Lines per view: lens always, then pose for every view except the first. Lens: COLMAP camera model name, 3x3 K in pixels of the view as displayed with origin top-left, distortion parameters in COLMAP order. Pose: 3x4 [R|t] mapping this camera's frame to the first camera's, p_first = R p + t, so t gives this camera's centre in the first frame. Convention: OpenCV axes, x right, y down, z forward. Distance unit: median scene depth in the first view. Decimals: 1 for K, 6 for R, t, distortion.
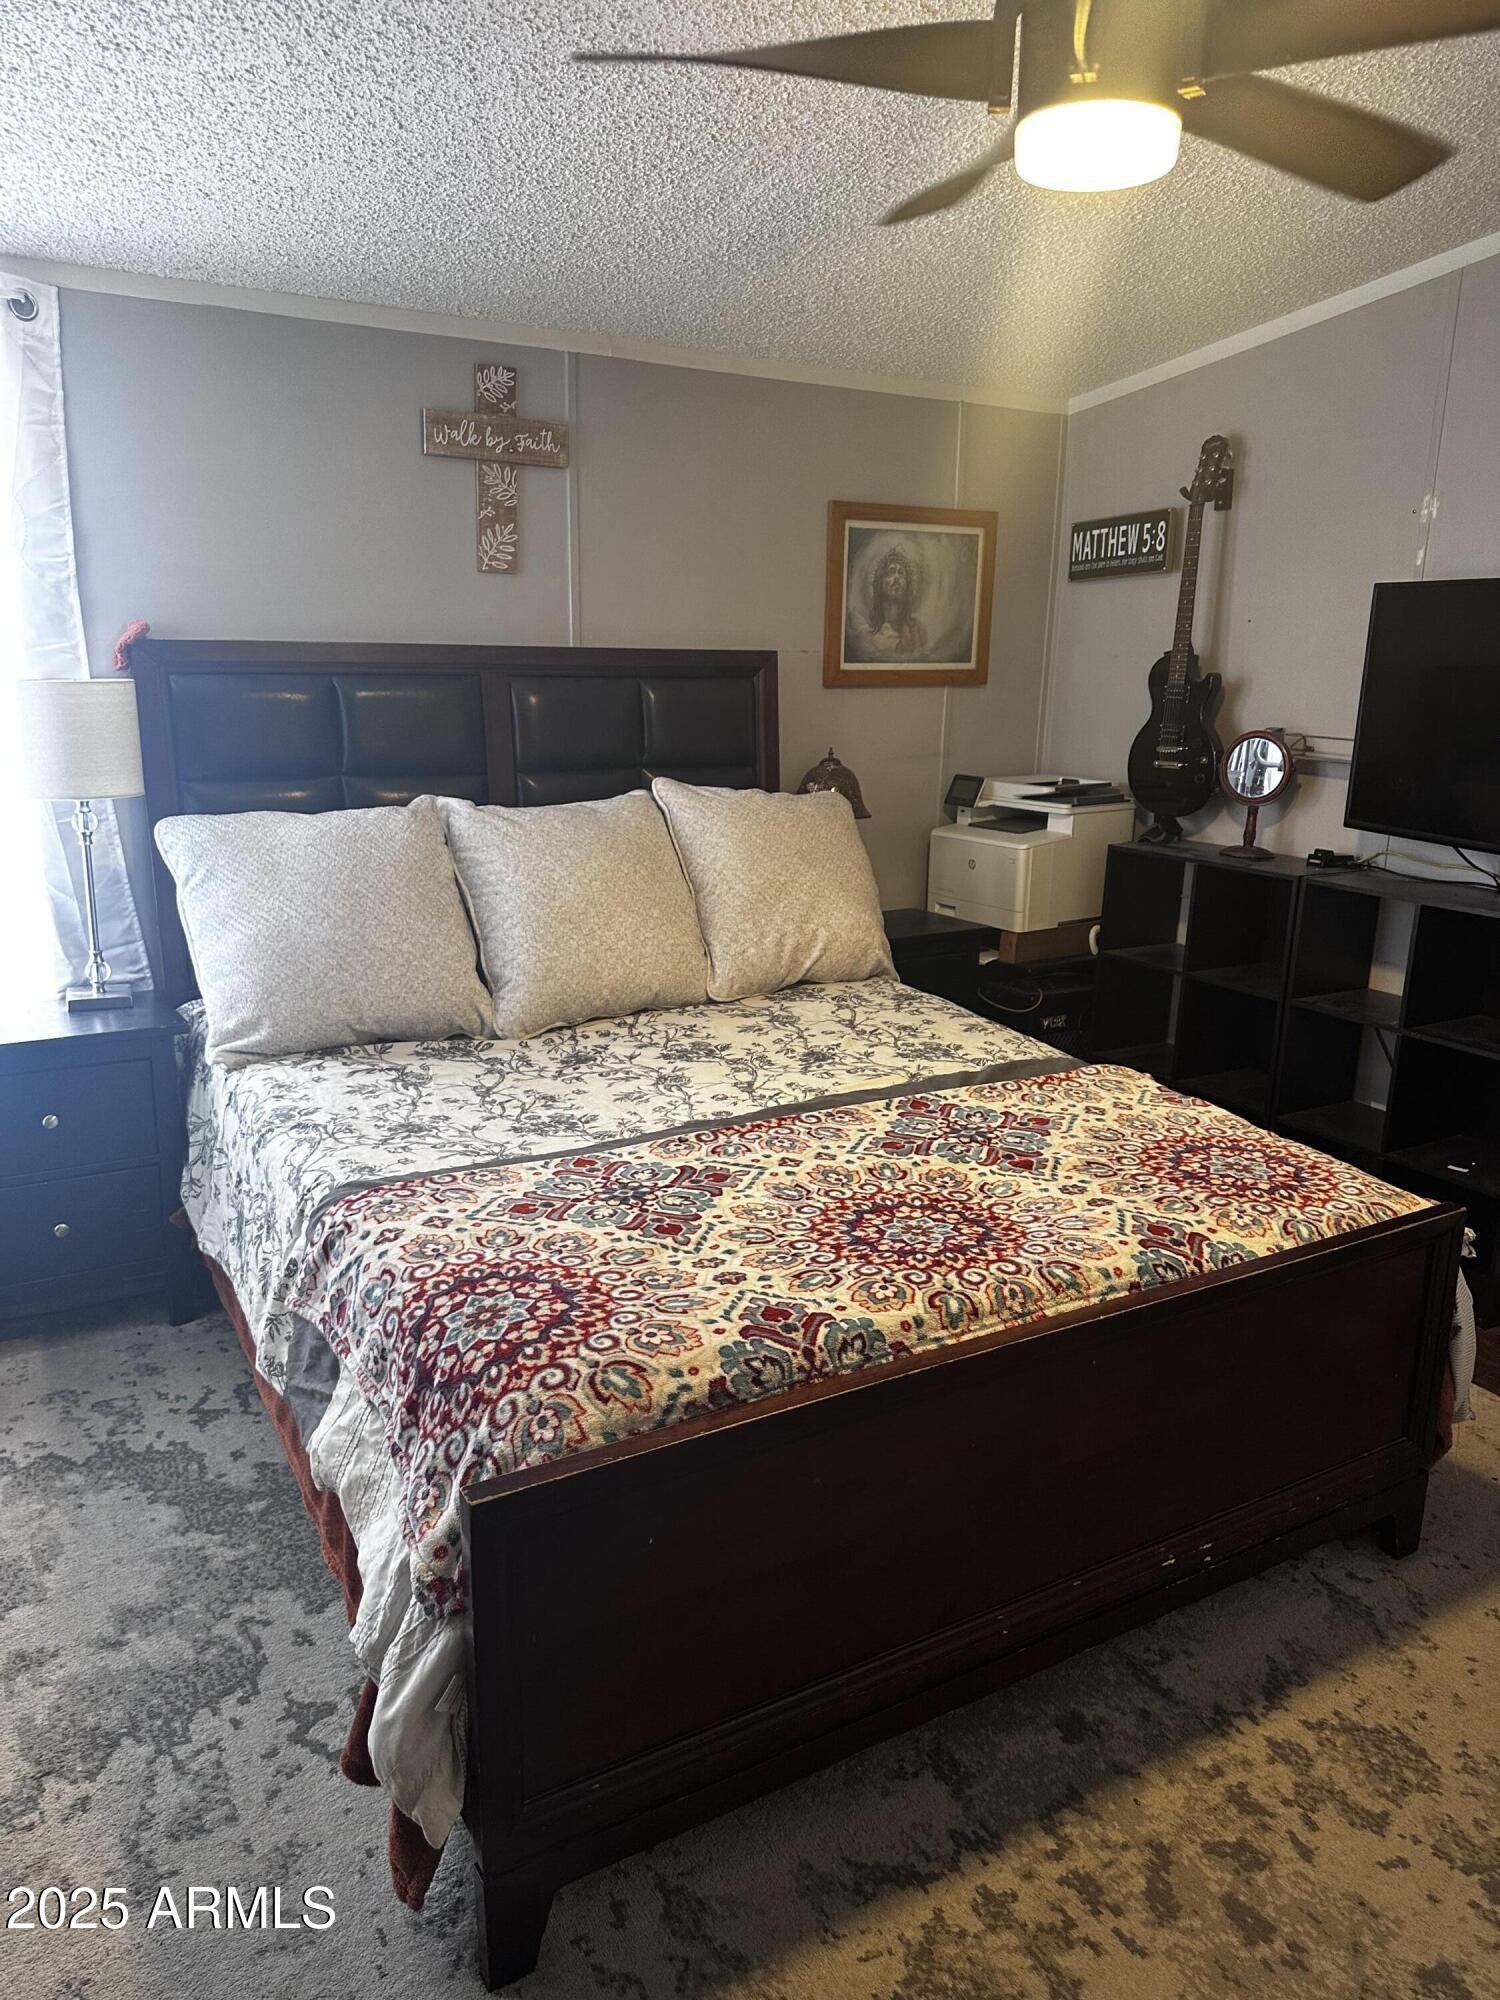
lens RADIAL K [[1408.9, 0, 747.8], [0, 1408.9, 1020.1], [0, 0, 1]] dist [0.131799, -0.184845]
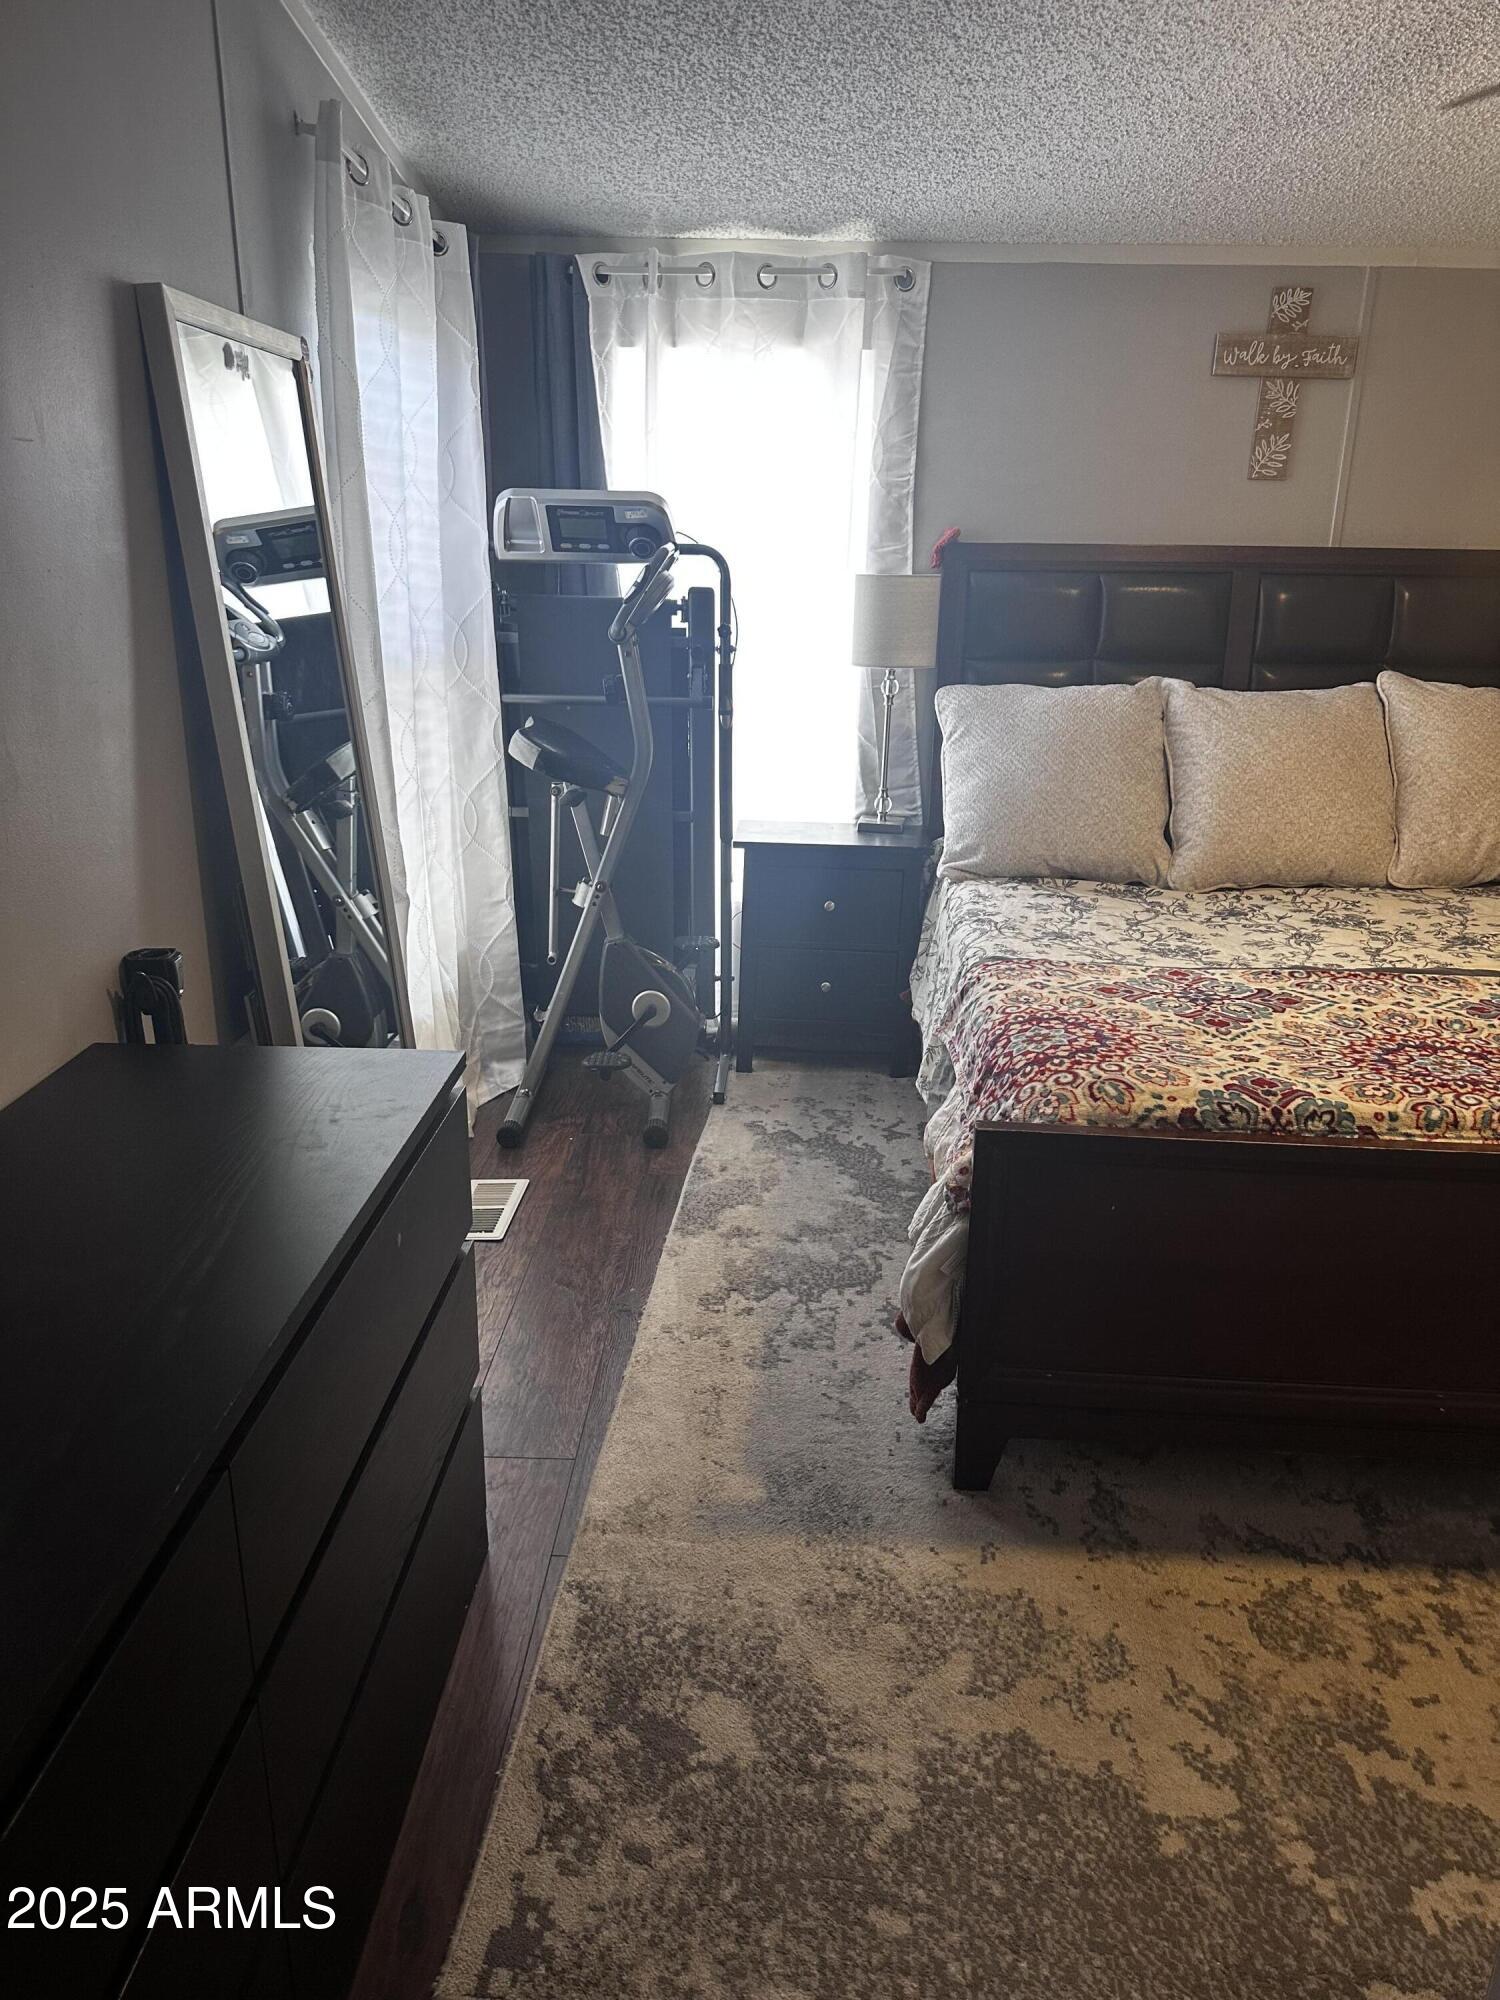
lens RADIAL K [[1394.7, 0, 748.0], [0, 1394.7, 1015.3], [0, 0, 1]] dist [0.133663, -0.213385]
pose [[0.831414, 0.177798, -0.526440, 0.216295], [-0.151722, 0.984063, 0.092739, 0.079601], [0.534539, 0.002768, 0.845139, -0.209617]]
